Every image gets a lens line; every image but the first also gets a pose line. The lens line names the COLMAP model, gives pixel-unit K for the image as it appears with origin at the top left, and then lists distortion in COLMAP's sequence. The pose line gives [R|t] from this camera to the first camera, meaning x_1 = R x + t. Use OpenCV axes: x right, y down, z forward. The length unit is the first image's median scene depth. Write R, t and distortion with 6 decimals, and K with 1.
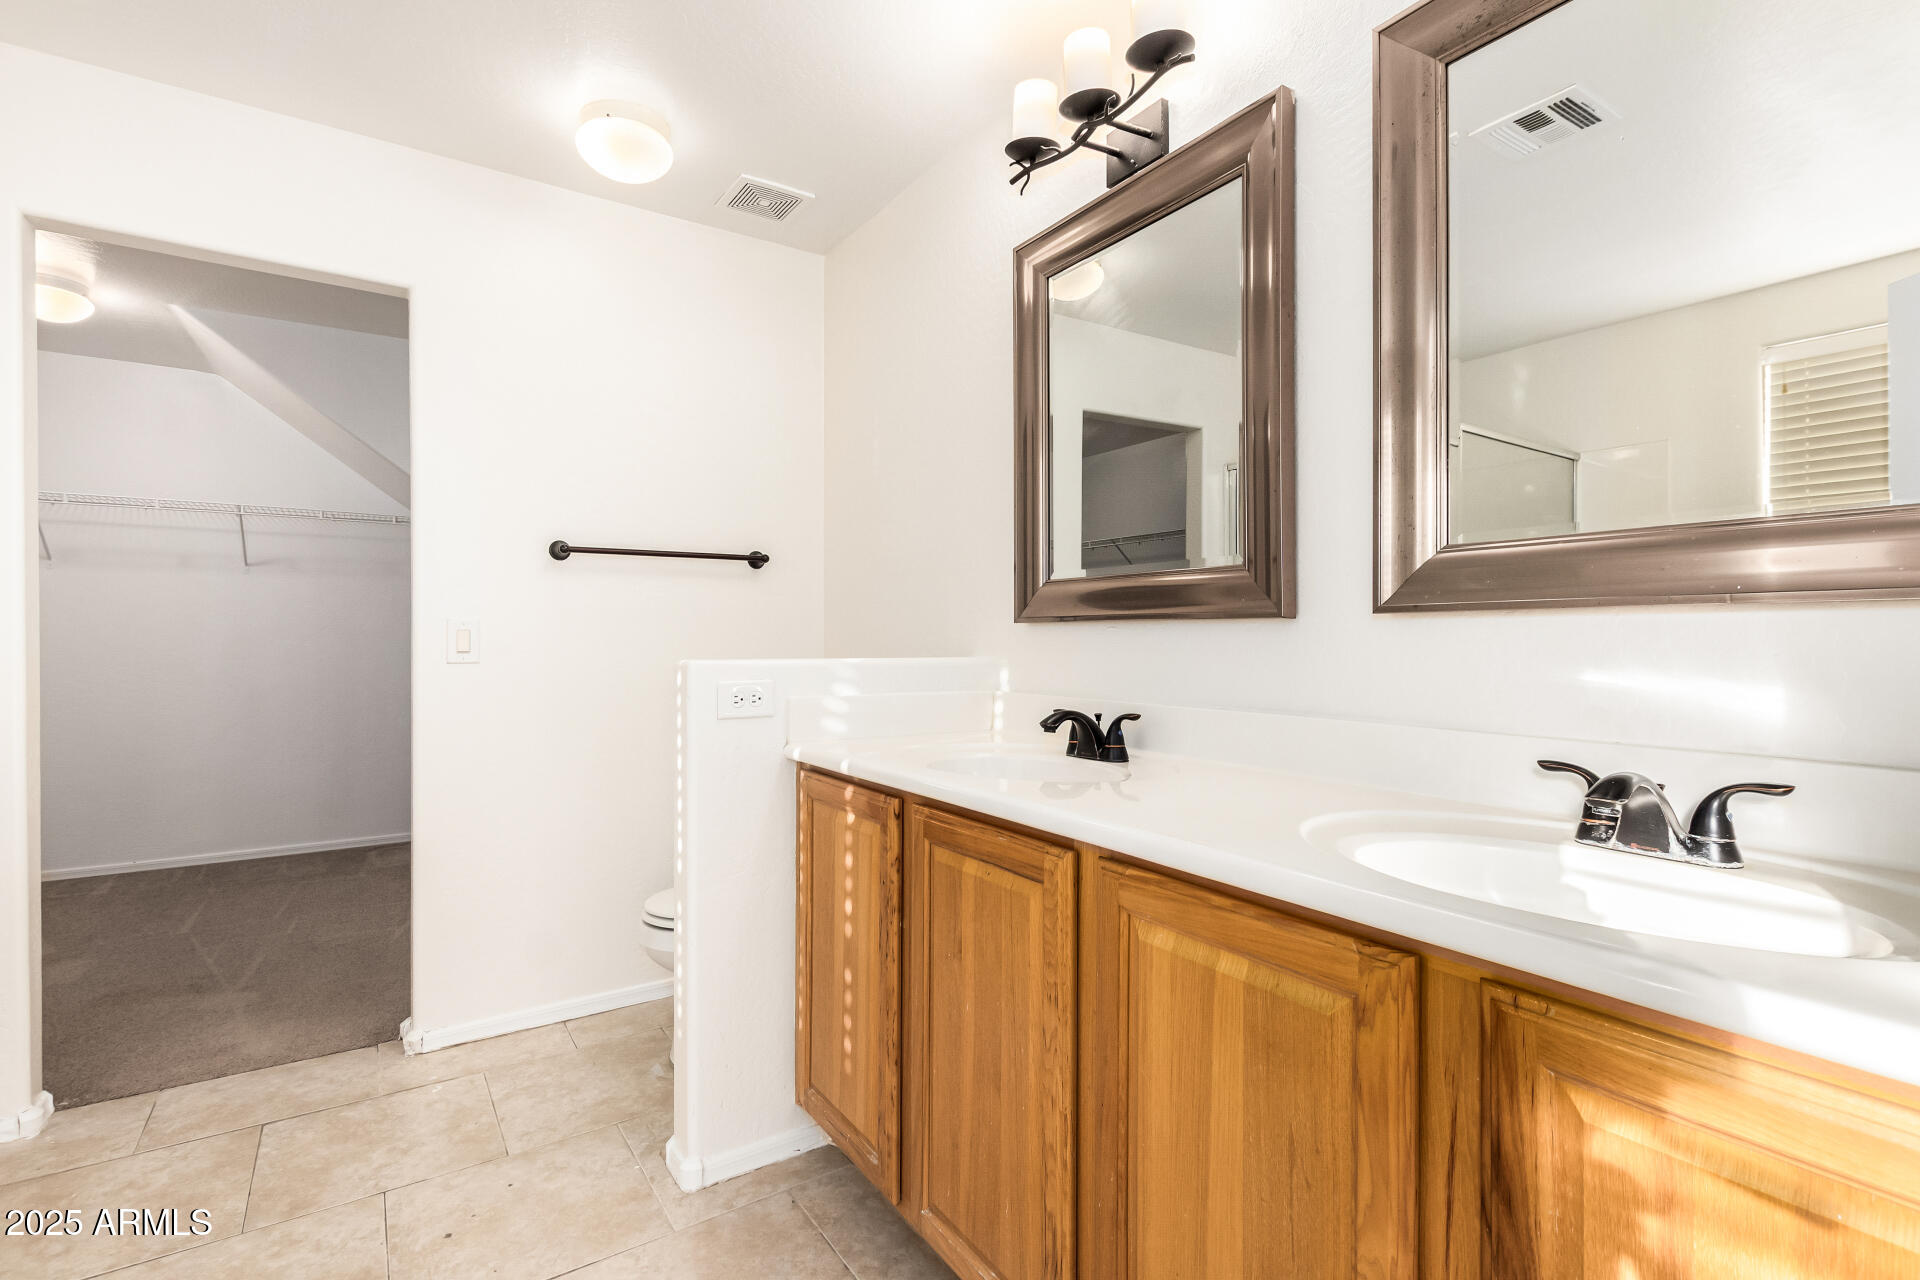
lens RADIAL K [[903.1, 0, 965.0], [0, 903.1, 638.3], [0, 0, 1]] dist [-0.006006, -0.002190]
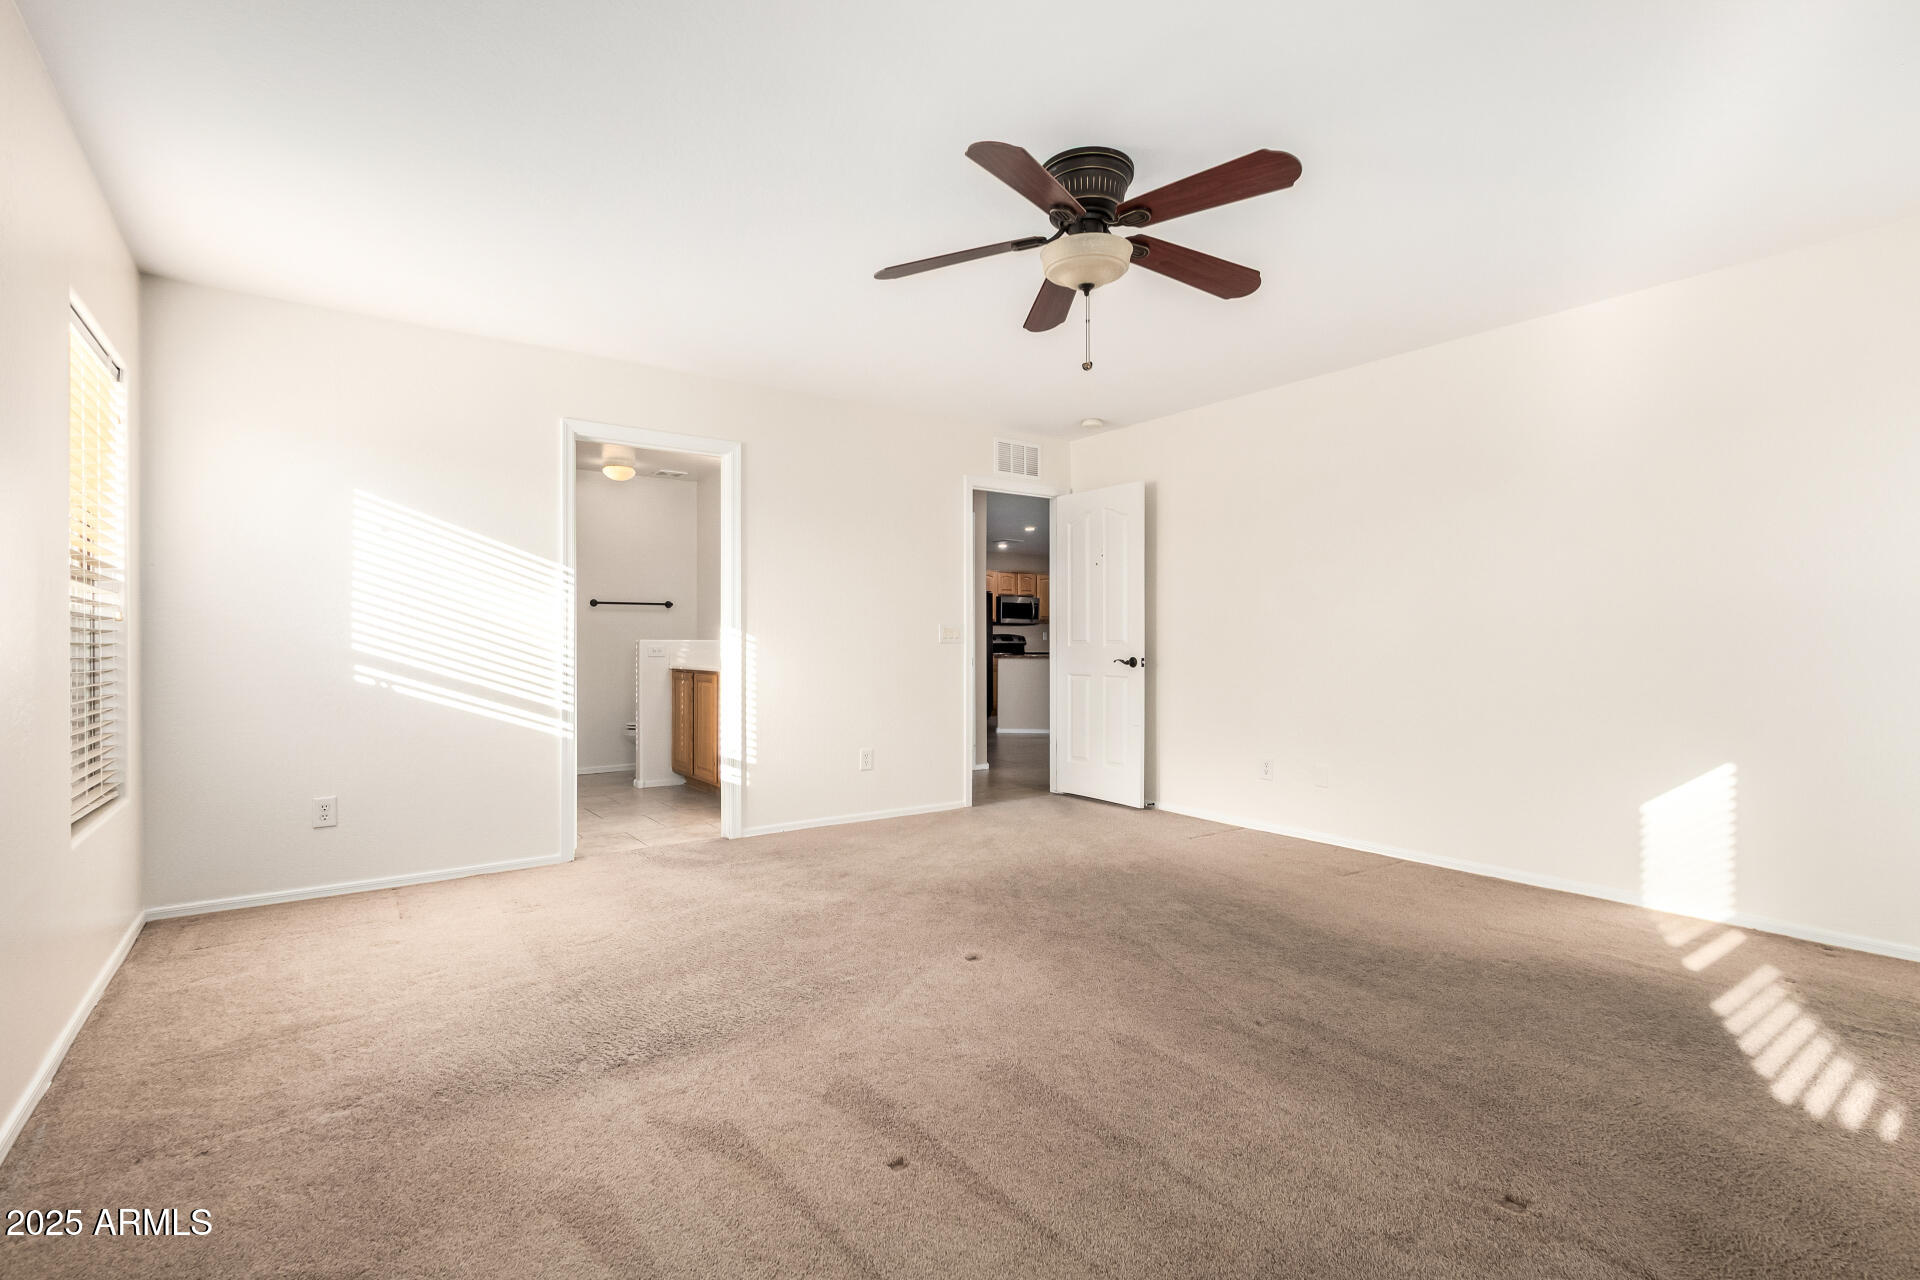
lens RADIAL K [[903.1, 0, 955.8], [0, 903.1, 640.4], [0, 0, 1]] dist [-0.006006, -0.002190]
pose [[0.999343, 0.005465, 0.035816, 0.655714], [-0.005426, 0.999985, -0.001205, 0.018142], [-0.035822, 0.001010, 0.999358, -2.112866]]
